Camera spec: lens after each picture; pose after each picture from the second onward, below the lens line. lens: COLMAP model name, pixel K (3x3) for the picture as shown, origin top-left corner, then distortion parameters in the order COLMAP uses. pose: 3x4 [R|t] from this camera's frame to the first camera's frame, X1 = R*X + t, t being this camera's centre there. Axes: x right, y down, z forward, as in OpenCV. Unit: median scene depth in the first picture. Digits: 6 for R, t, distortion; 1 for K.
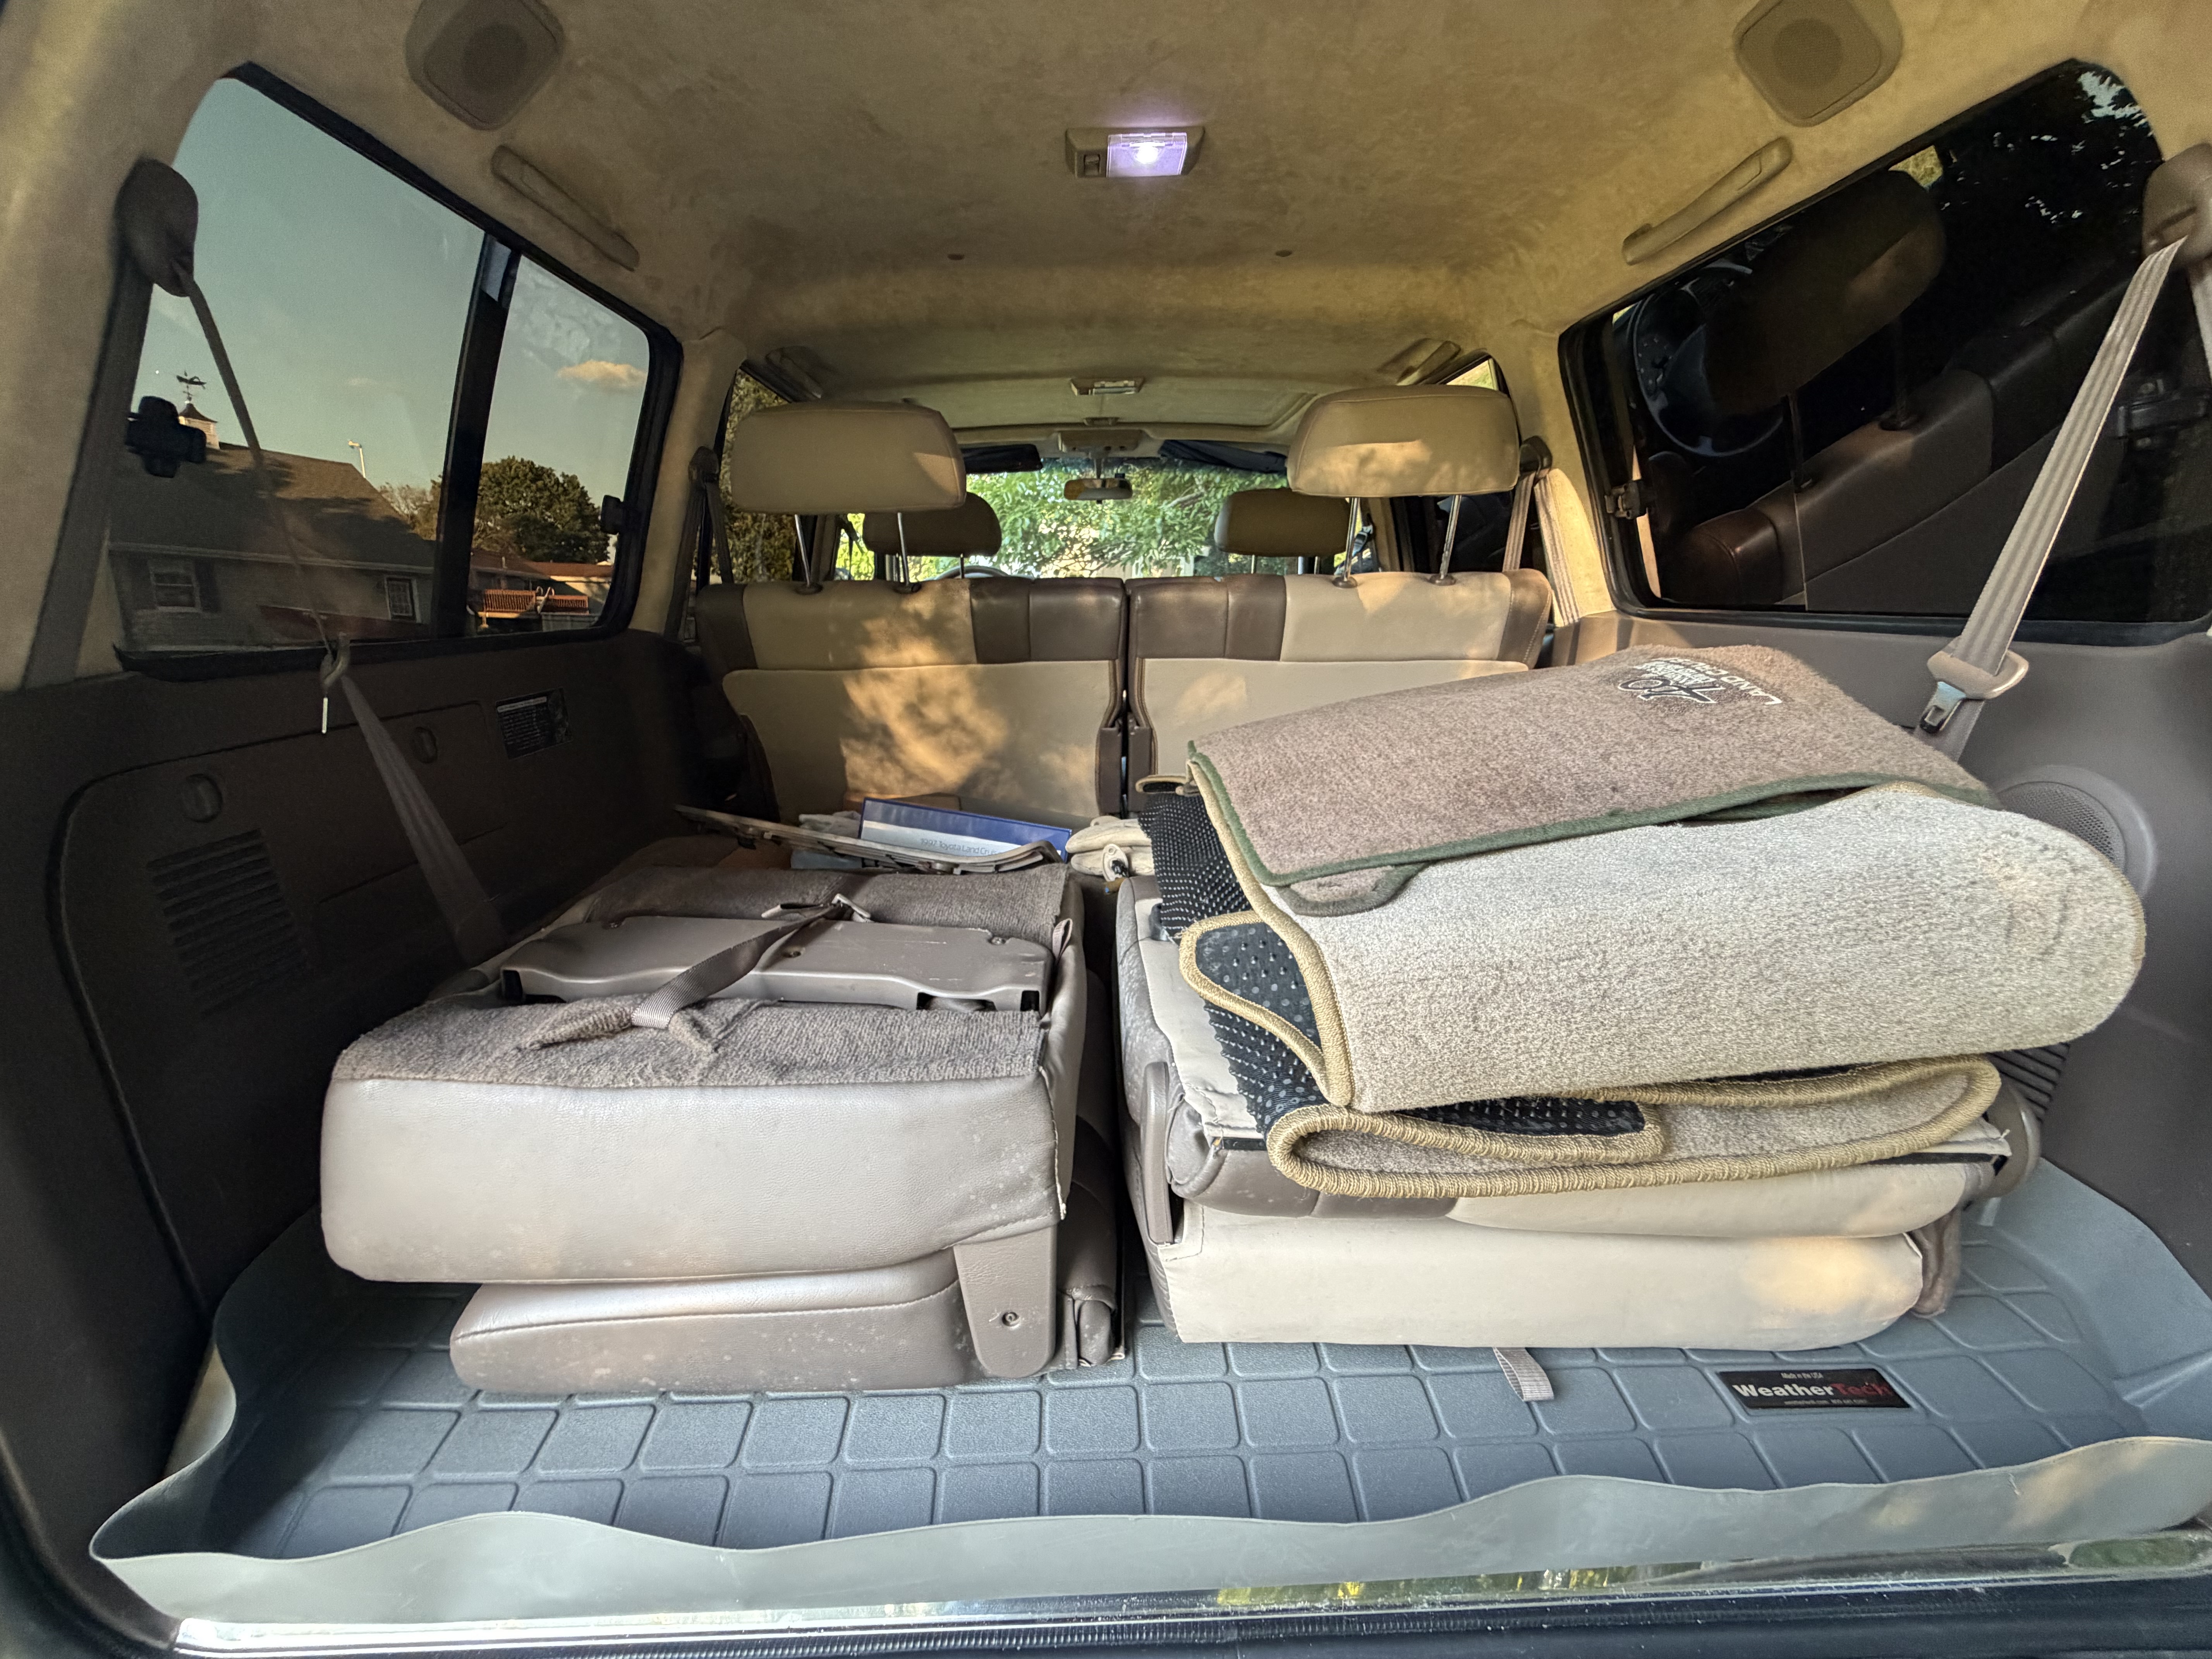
lens RADIAL K [[886.1, 0, 1109.6], [0, 886.1, 828.2], [0, 0, 1]] dist [-0.000710, 0.000327]
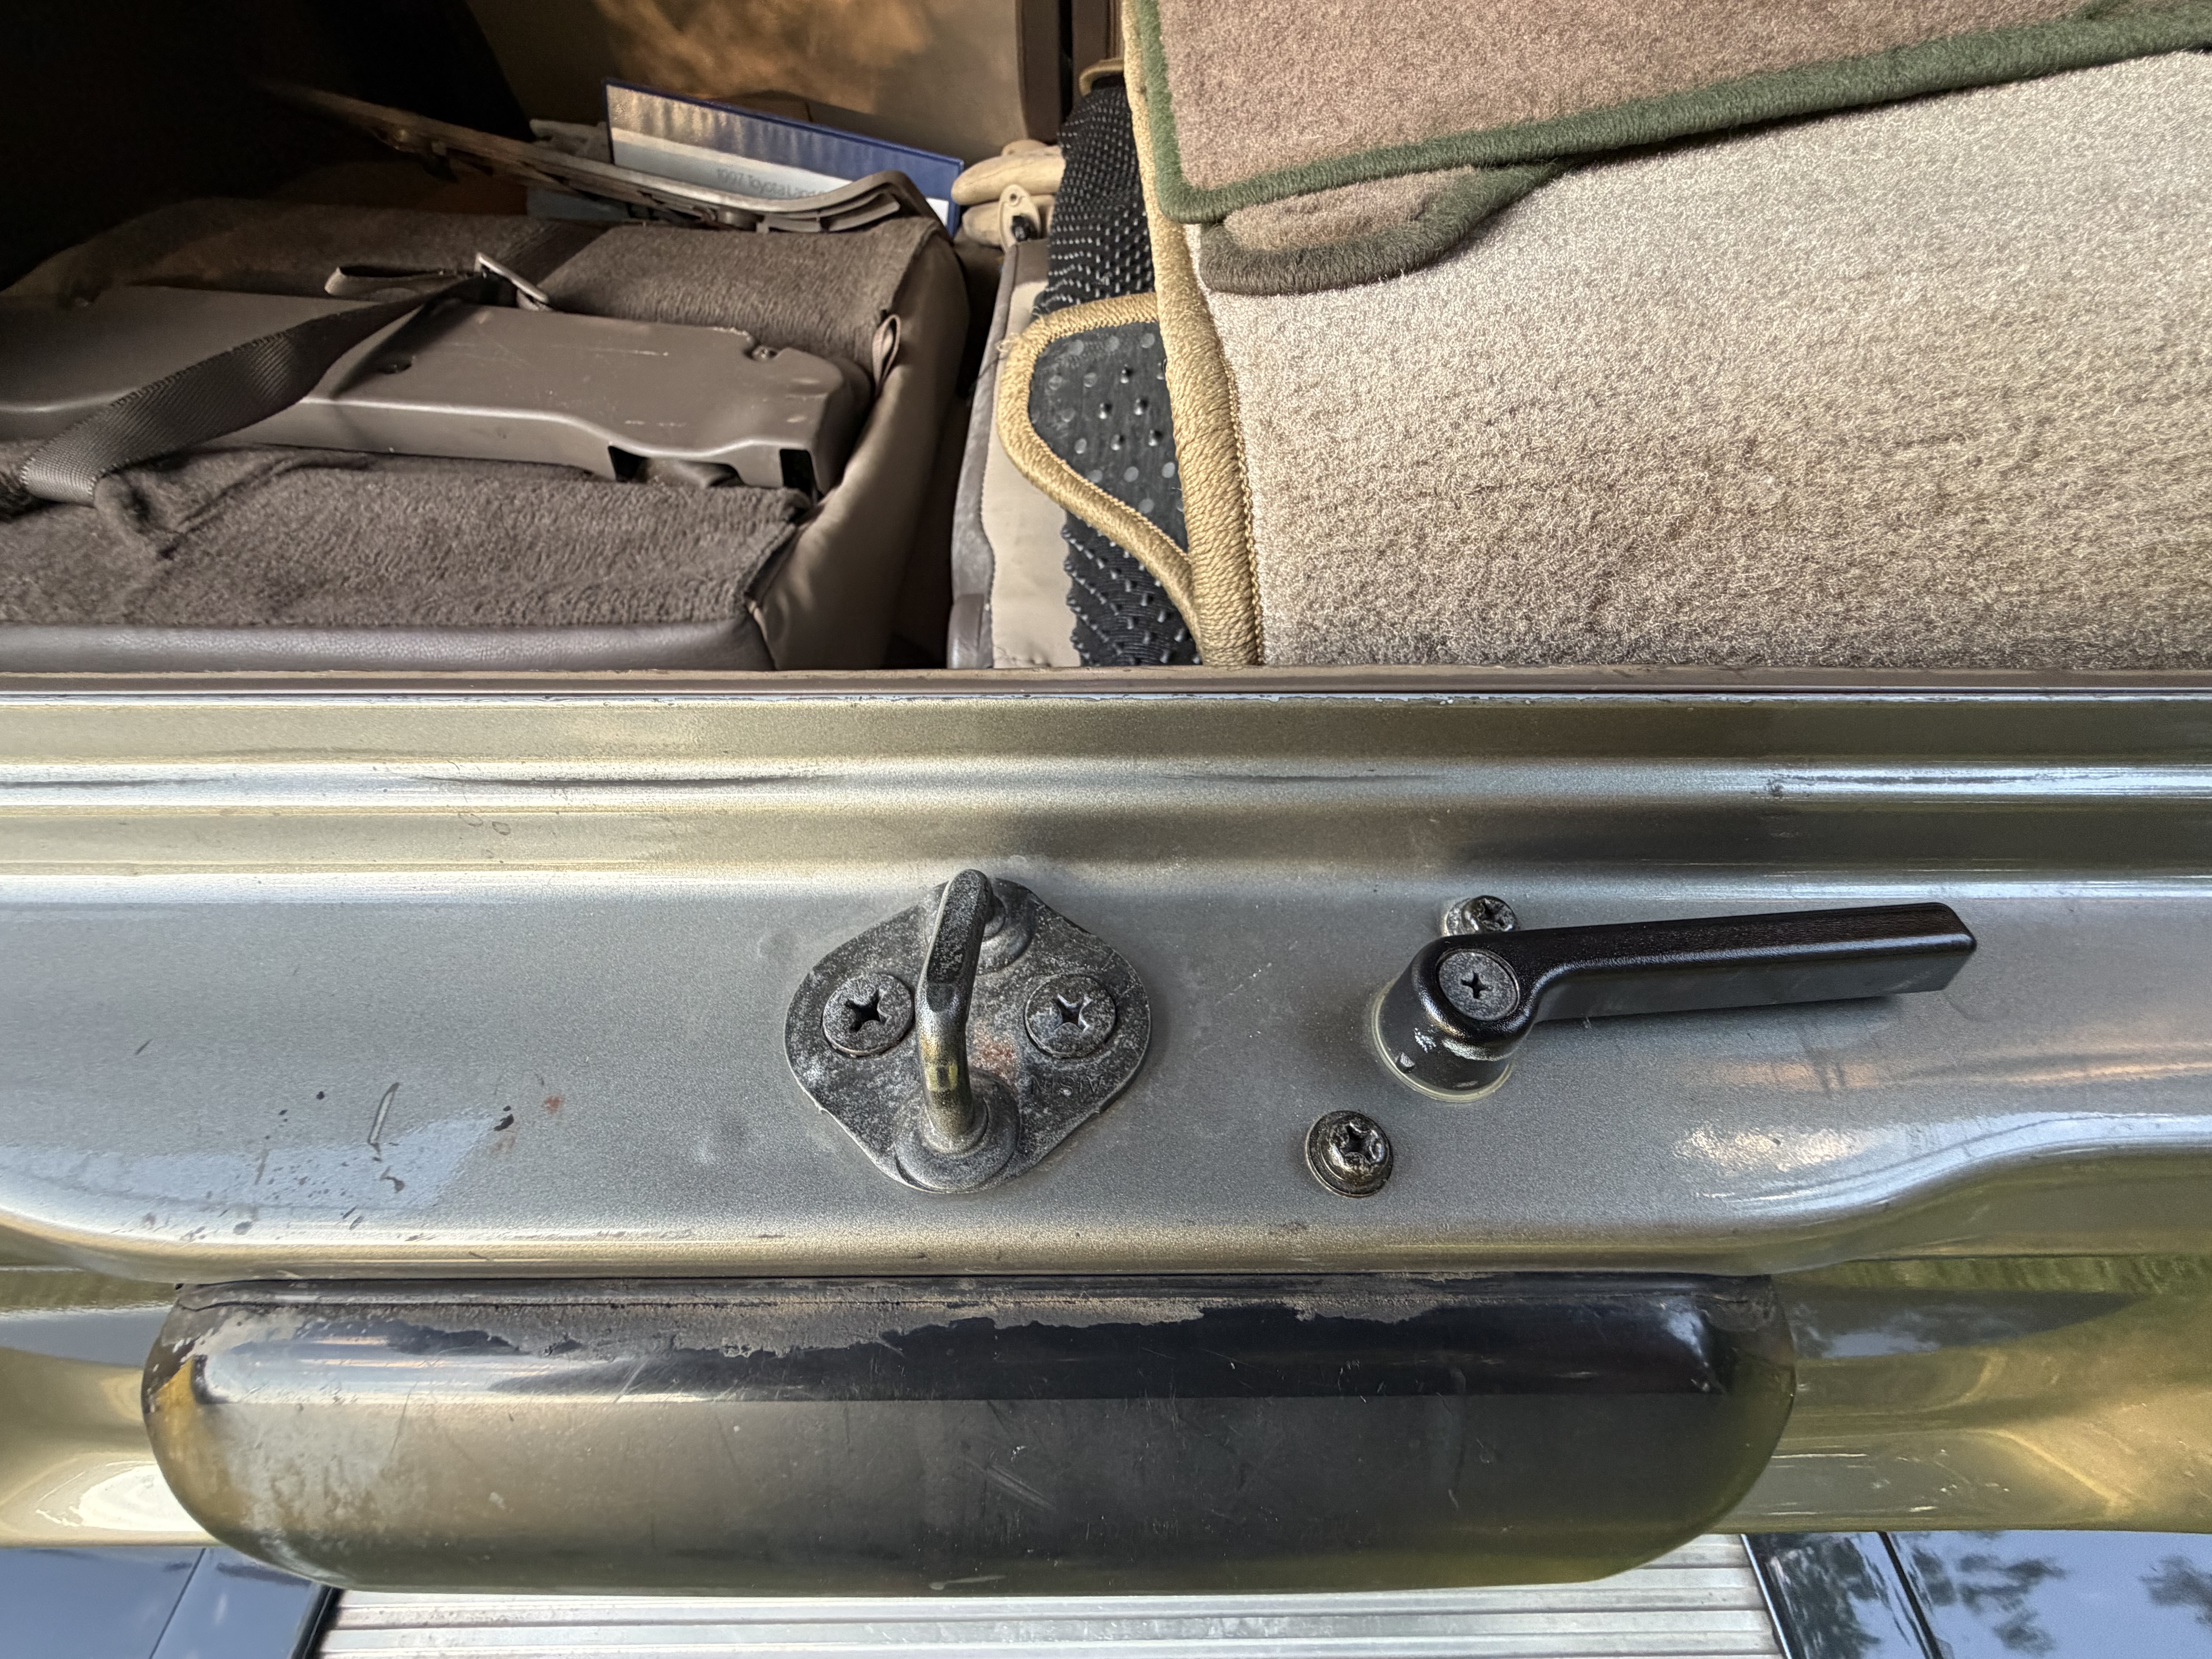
lens RADIAL K [[886.1, 0, 1105.2], [0, 886.1, 832.3], [0, 0, 1]] dist [-0.000710, 0.000327]
pose [[0.999518, 0.031057, -0.000334, 0.138305], [-0.025259, 0.819073, 0.573133, 0.056375], [0.018074, -0.572848, 0.819463, 0.426012]]
